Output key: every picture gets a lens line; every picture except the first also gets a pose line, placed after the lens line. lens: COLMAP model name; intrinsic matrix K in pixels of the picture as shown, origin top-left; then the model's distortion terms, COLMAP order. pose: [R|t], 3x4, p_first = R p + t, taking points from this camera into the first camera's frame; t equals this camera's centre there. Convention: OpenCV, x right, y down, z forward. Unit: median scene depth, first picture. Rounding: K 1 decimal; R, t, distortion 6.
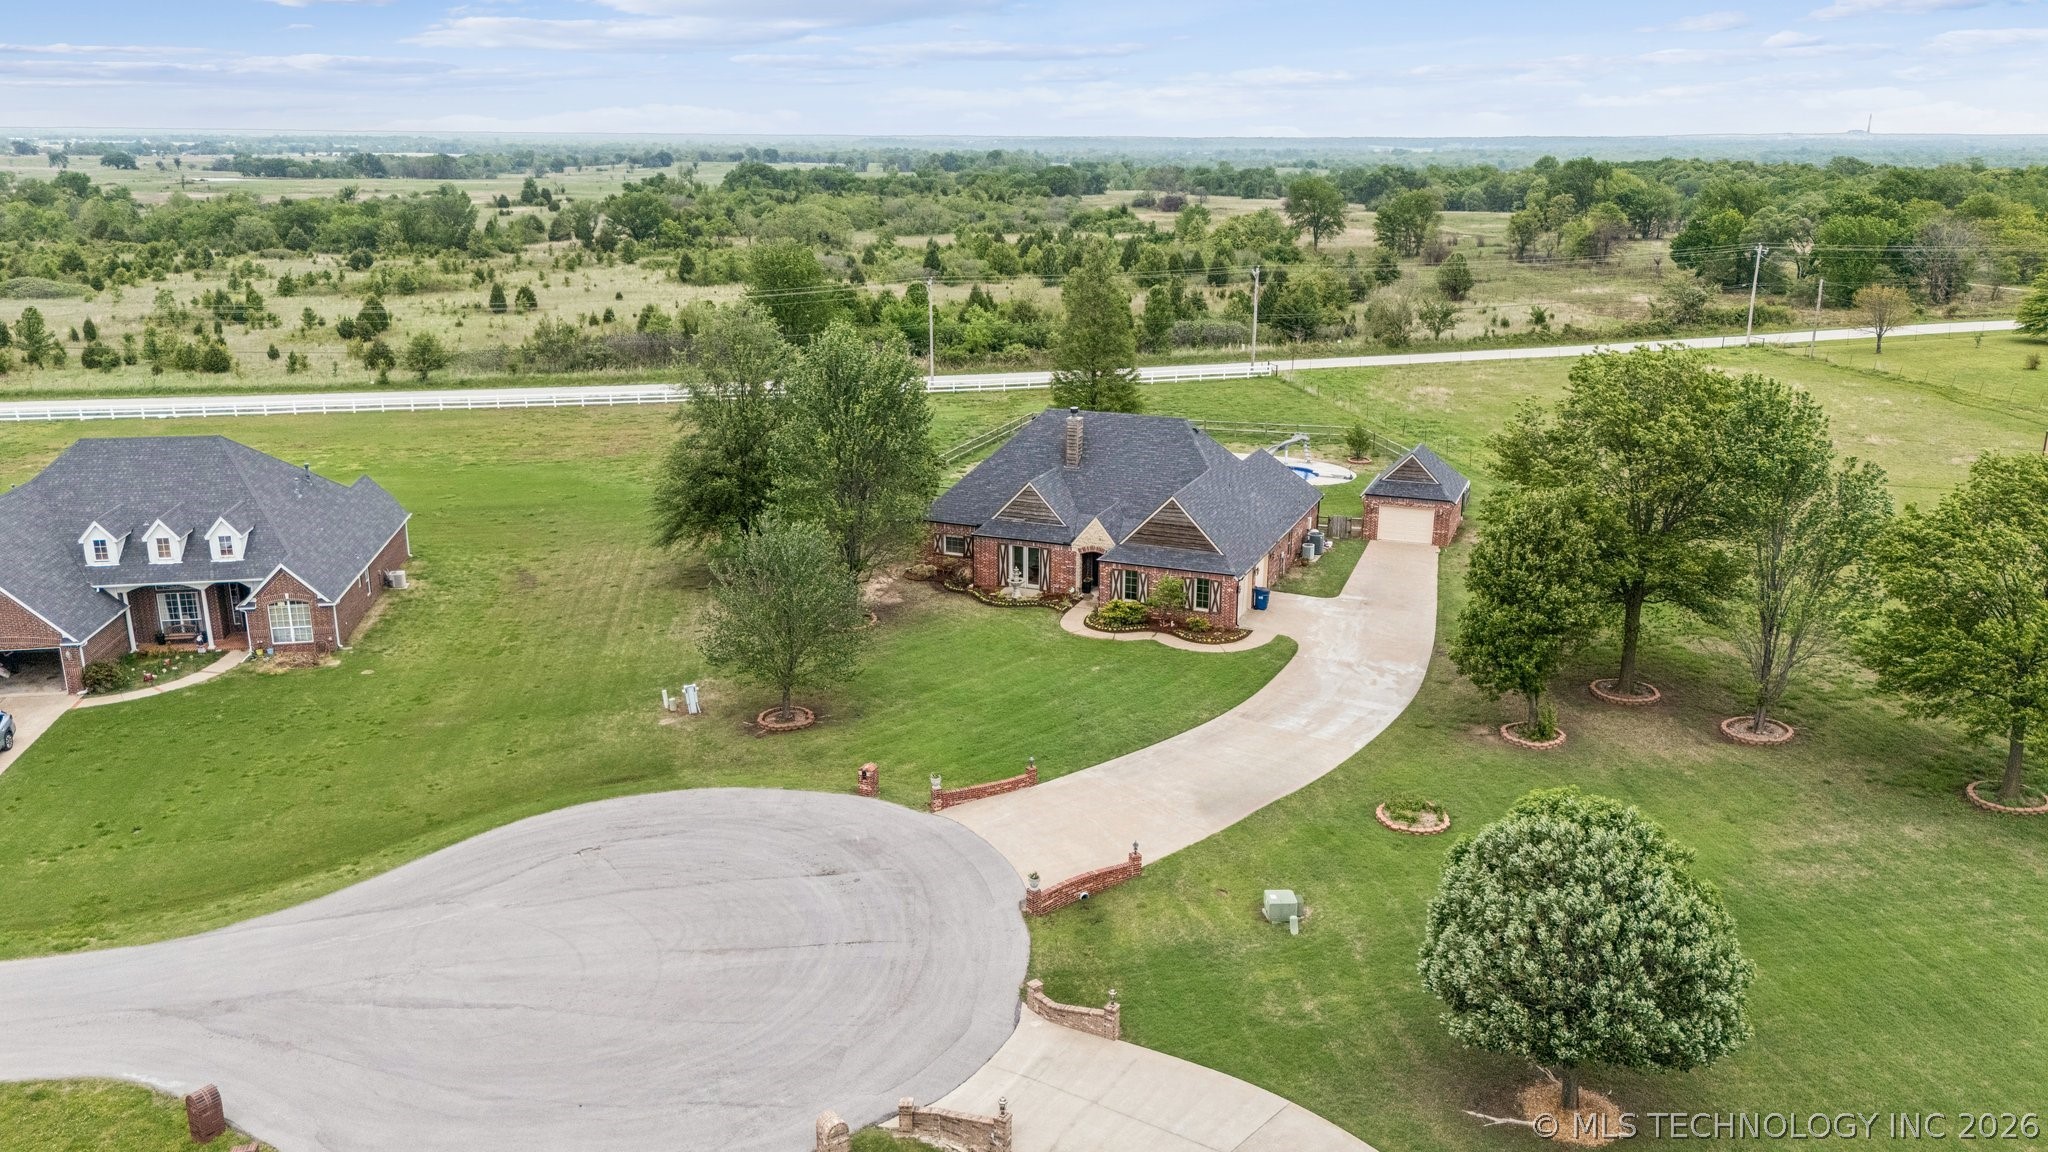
lens RADIAL K [[1531.6, 0, 1019.7], [0, 1531.6, 579.0], [0, 0, 1]] dist [0.005084, -0.004431]
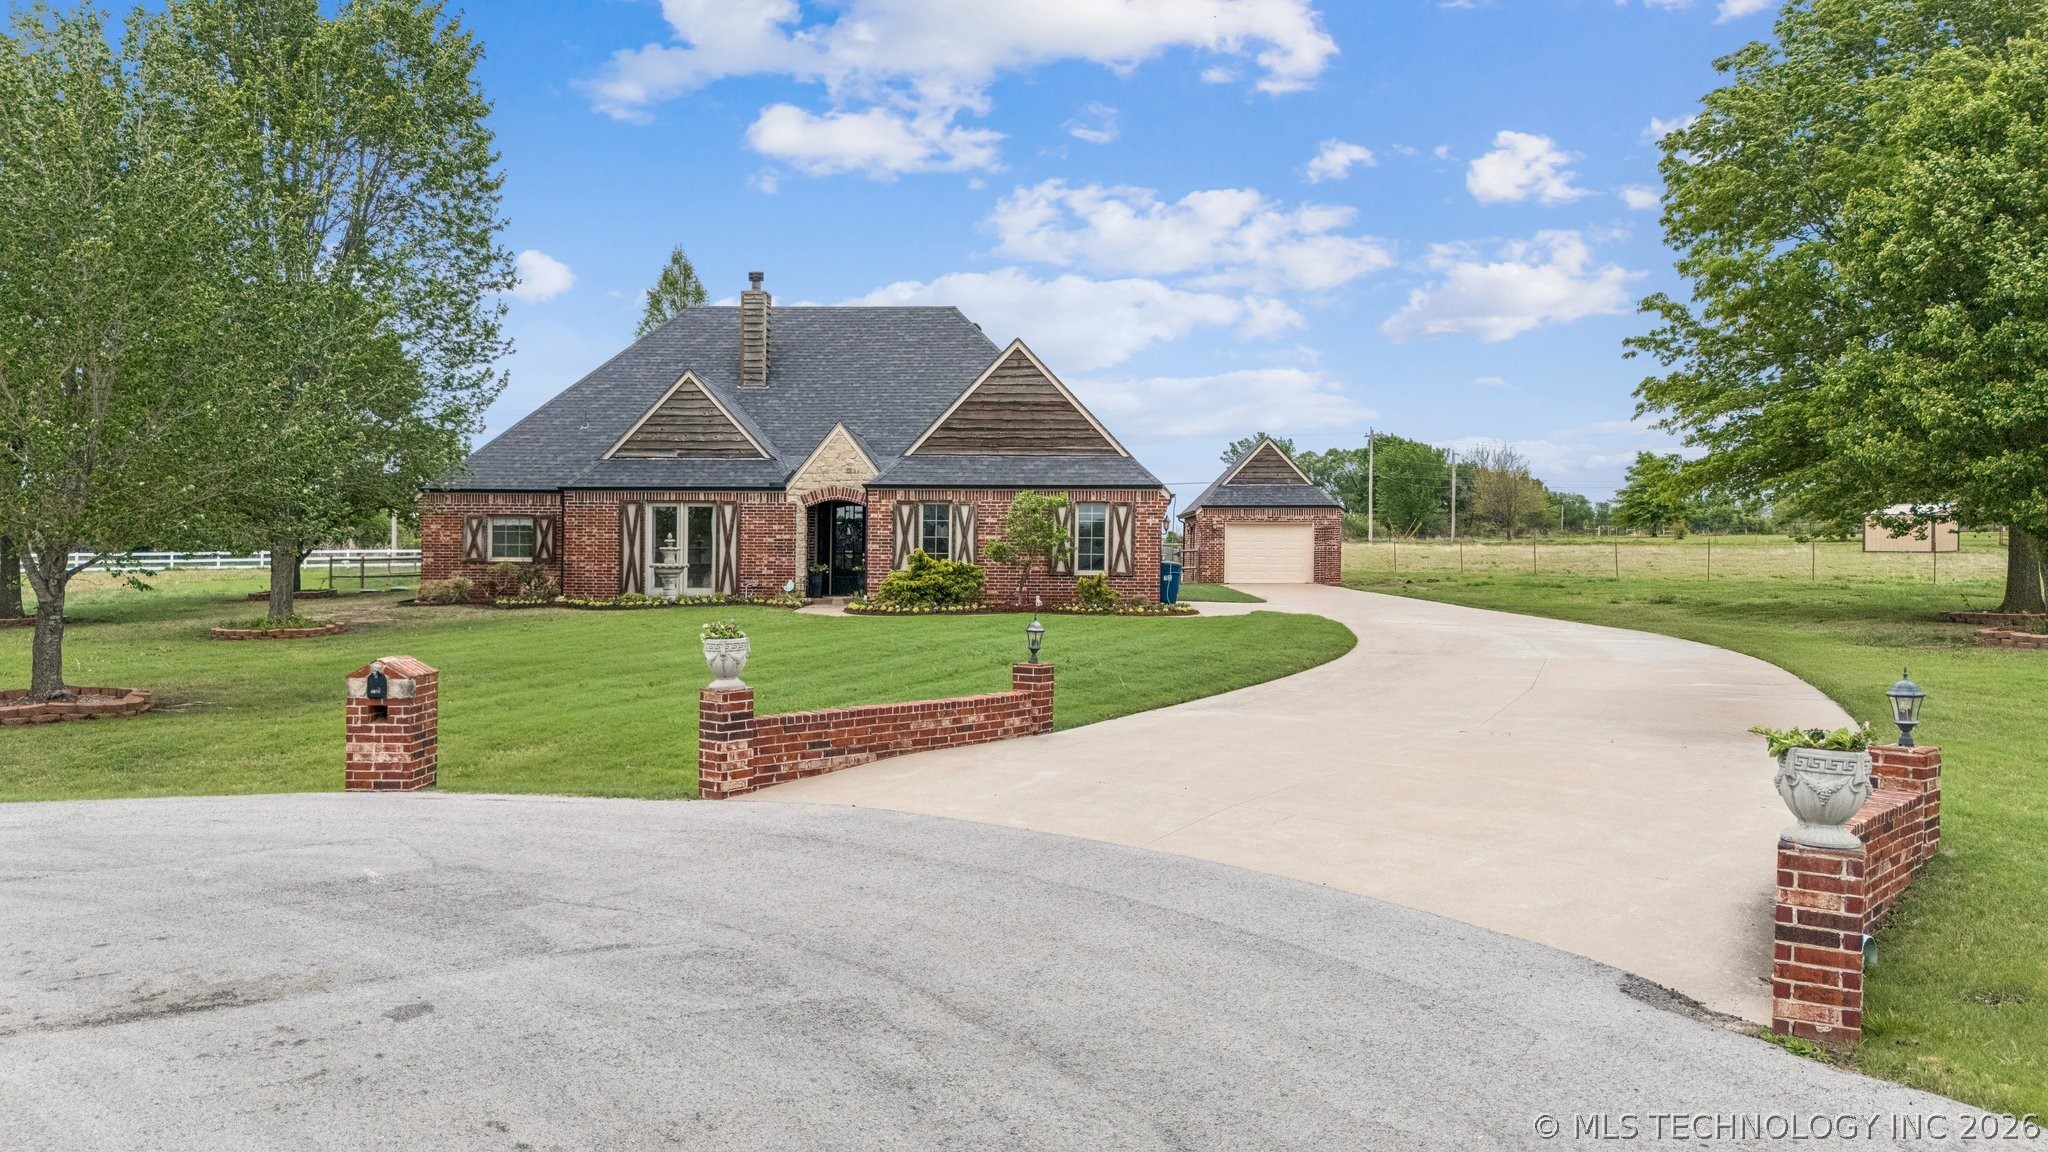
lens RADIAL K [[1531.6, 0, 1027.0], [0, 1531.6, 576.0], [0, 0, 1]] dist [0.005084, -0.004431]
pose [[0.934629, -0.010508, 0.355469, -0.066270], [0.102048, 0.965450, -0.239774, 0.126676], [-0.340668, 0.260375, 0.903410, 0.545600]]
